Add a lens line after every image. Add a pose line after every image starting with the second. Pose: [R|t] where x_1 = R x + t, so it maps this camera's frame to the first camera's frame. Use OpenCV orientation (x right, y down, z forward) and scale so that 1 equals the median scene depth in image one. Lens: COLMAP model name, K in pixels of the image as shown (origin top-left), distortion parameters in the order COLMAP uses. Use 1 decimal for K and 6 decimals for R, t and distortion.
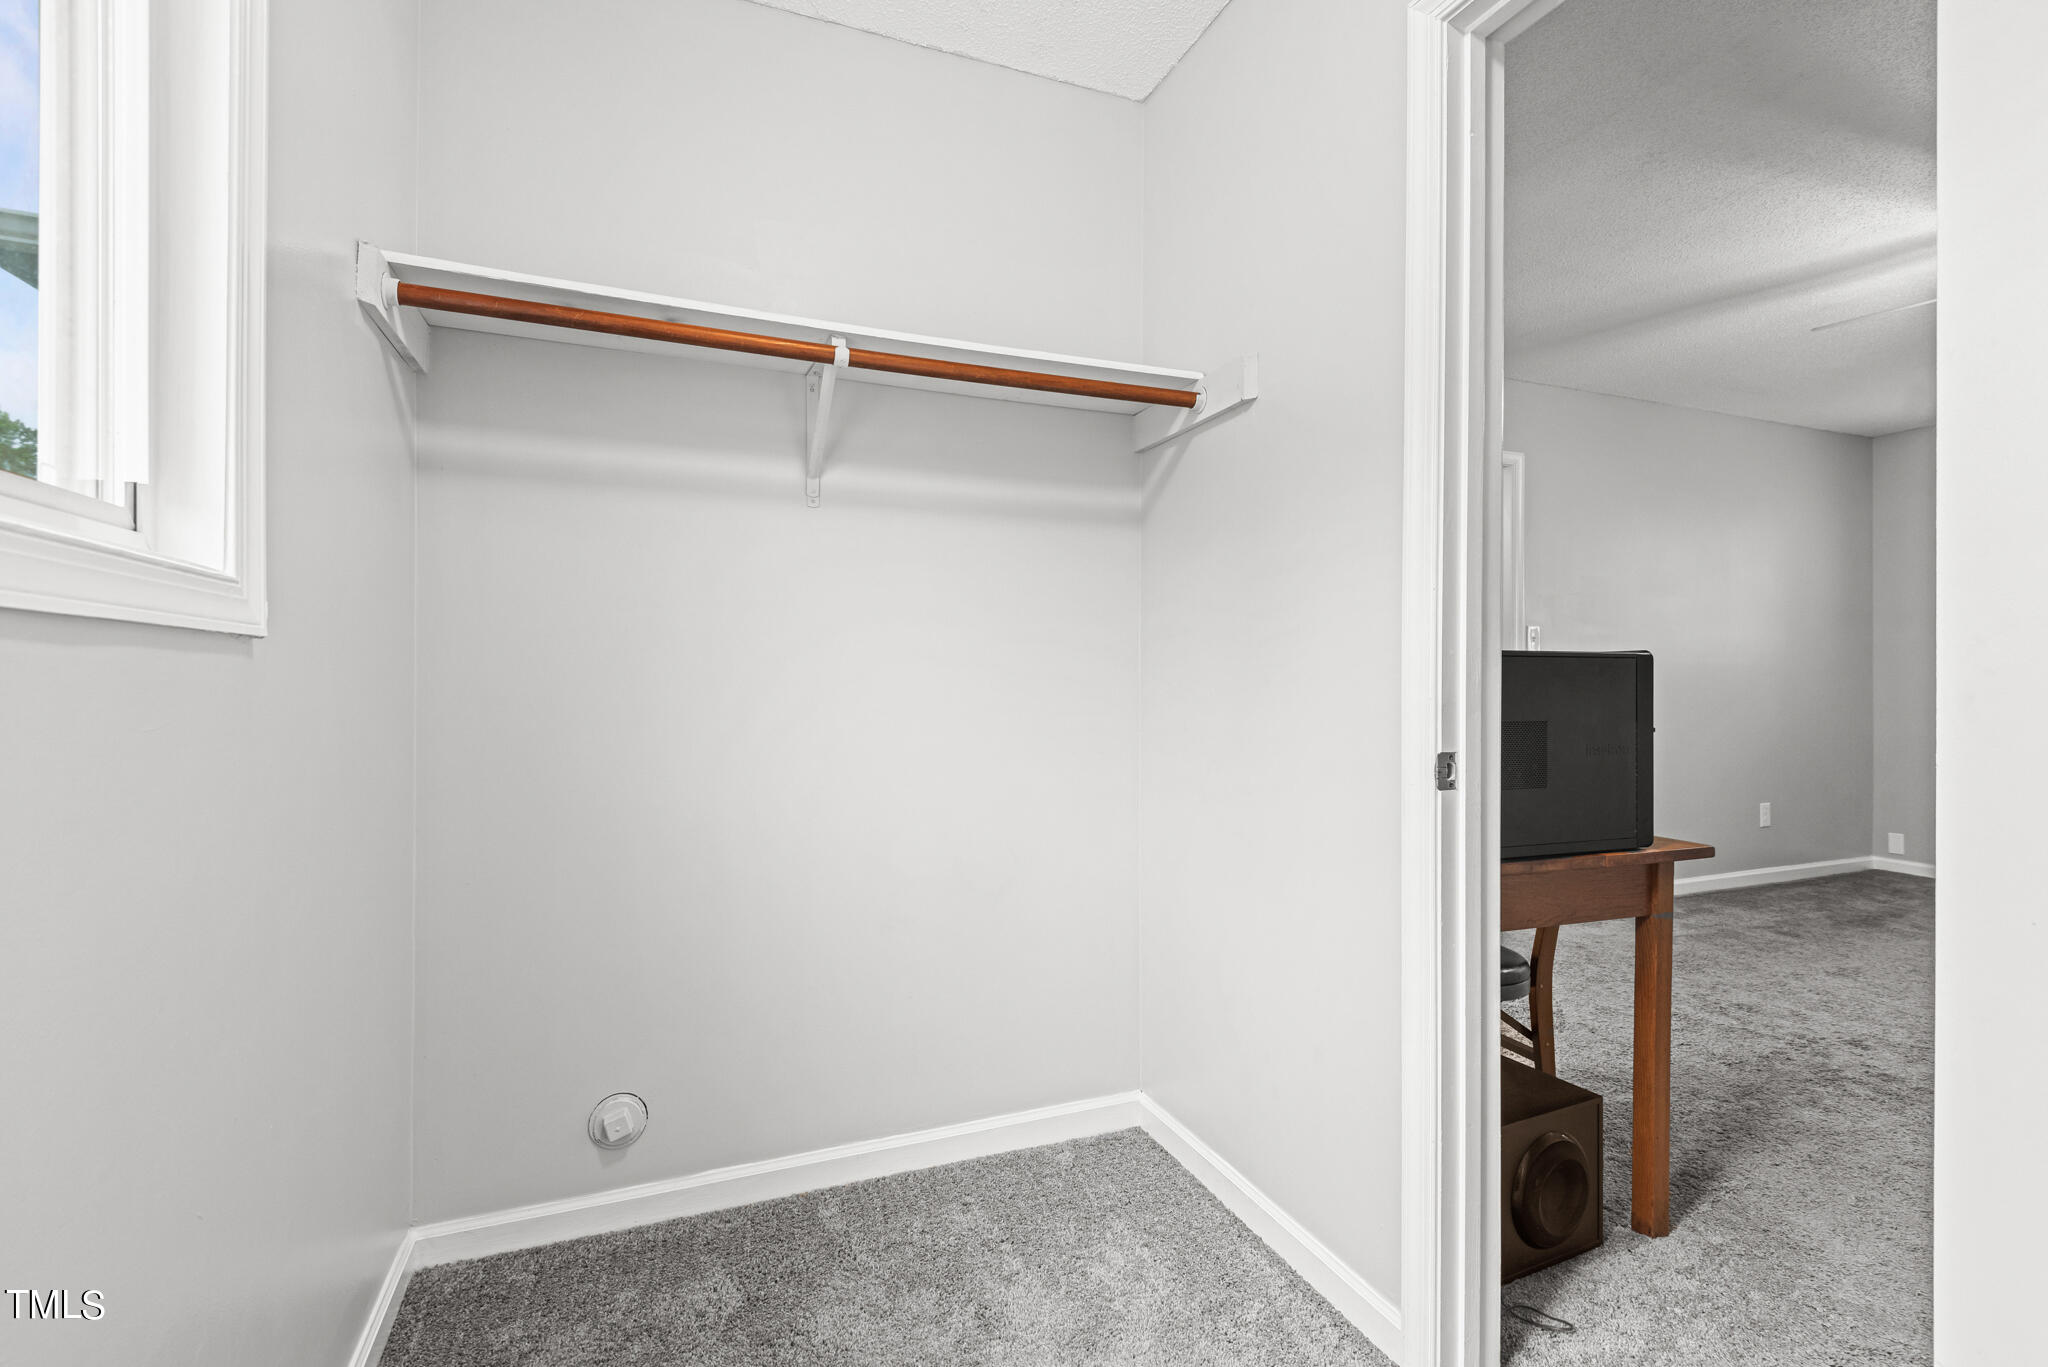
lens RADIAL K [[921.4, 0, 1023.5], [0, 921.4, 685.6], [0, 0, 1]] dist [0.037164, -0.023941]
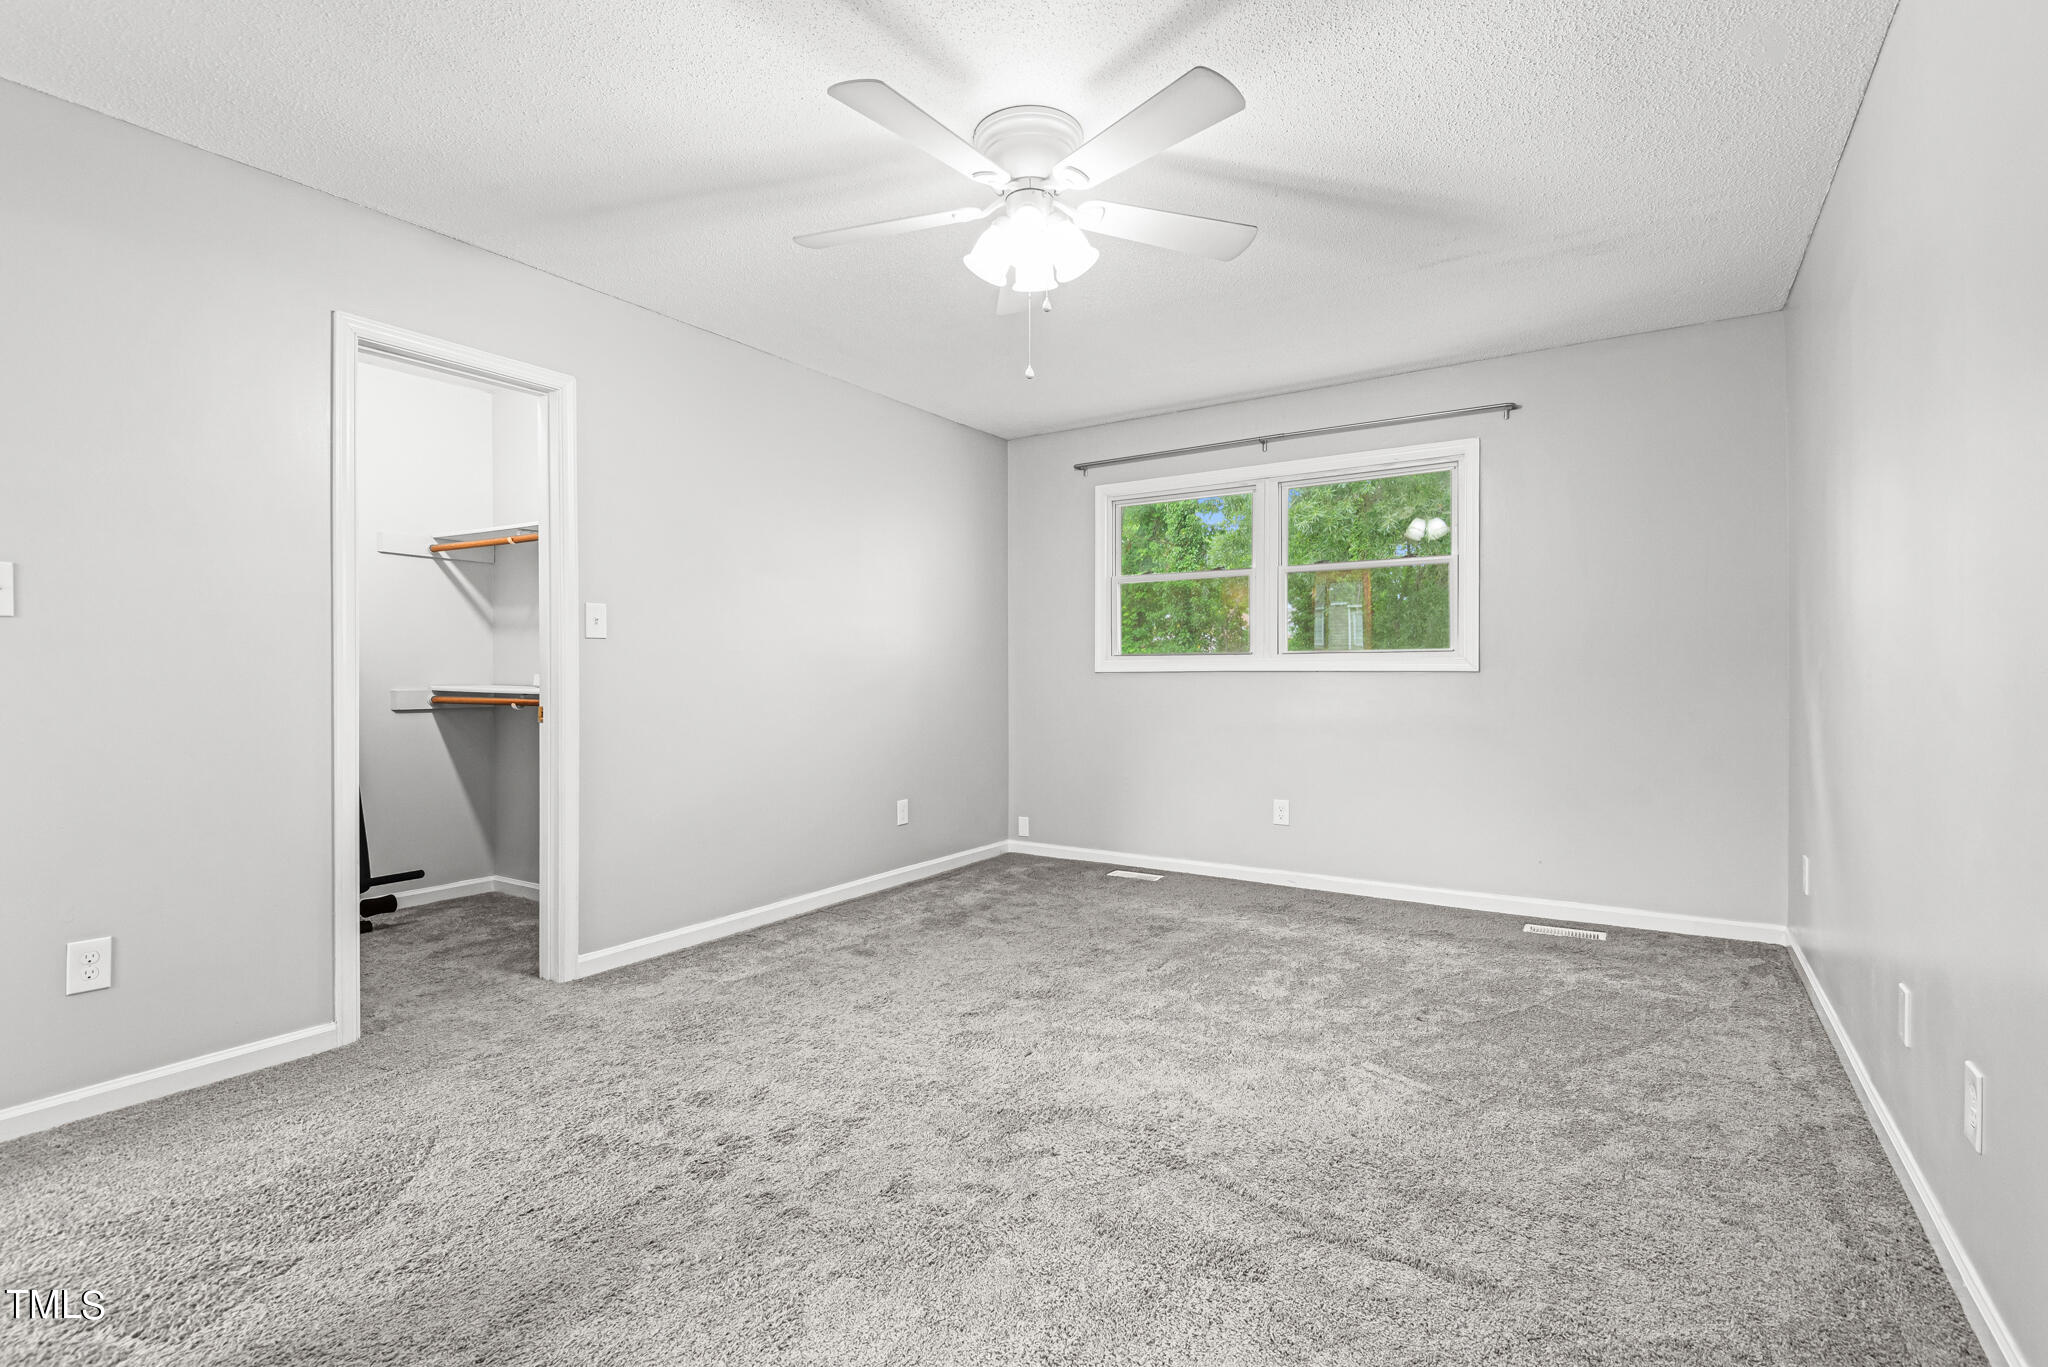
lens RADIAL K [[955.4, 0, 1025.9], [0, 955.4, 678.0], [0, 0, 1]] dist [-0.002043, -0.000745]
pose [[0.816261, -0.006258, 0.577649, 0.347326], [0.005337, 0.999980, 0.003292, -0.002584], [-0.577658, 0.000396, 0.816279, 0.130095]]
